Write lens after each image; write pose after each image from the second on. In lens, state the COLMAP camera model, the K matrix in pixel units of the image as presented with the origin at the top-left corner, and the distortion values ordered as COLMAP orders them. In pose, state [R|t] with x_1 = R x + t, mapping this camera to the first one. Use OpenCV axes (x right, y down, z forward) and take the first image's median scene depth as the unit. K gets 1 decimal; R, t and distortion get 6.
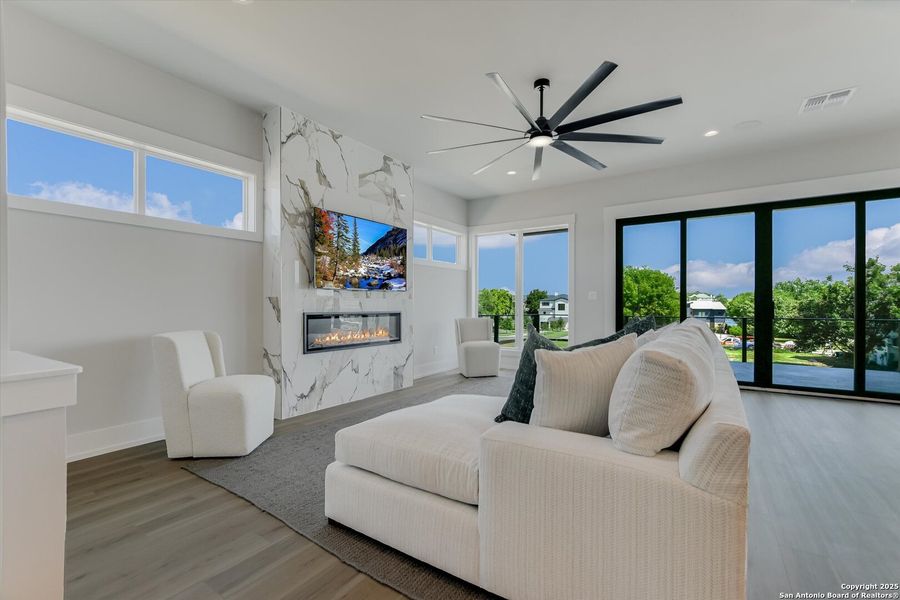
lens RADIAL K [[388.1, 0, 450.0], [0, 388.1, 300.0], [0, 0, 1]] dist [-0.006460, 0.000378]
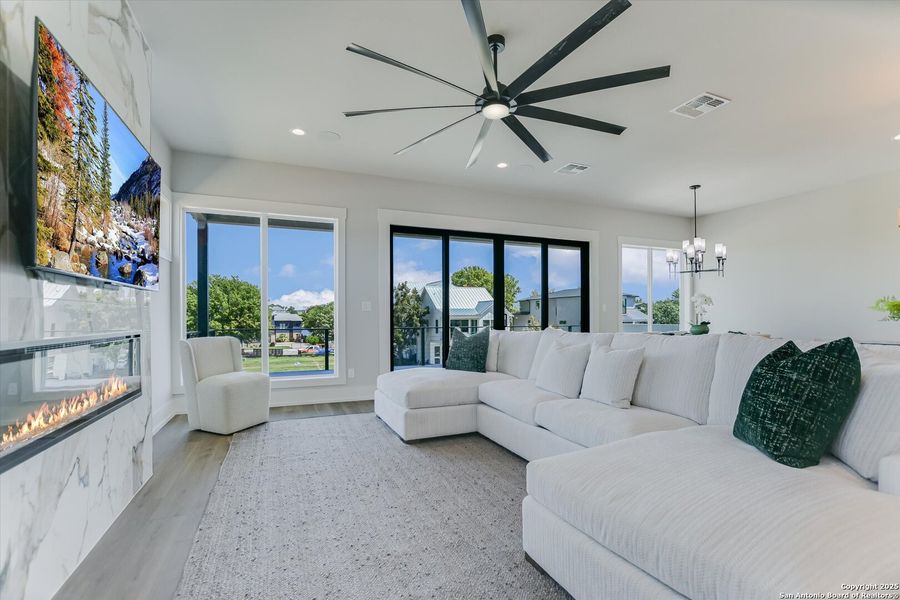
lens RADIAL K [[398.4, 0, 446.2], [0, 398.4, 303.7], [0, 0, 1]] dist [-0.021681, 0.000329]
pose [[0.549452, 0.023055, 0.835207, -0.337146], [-0.005343, 0.999696, -0.024081, 0.002452], [-0.835508, 0.008769, 0.549408, 0.431991]]
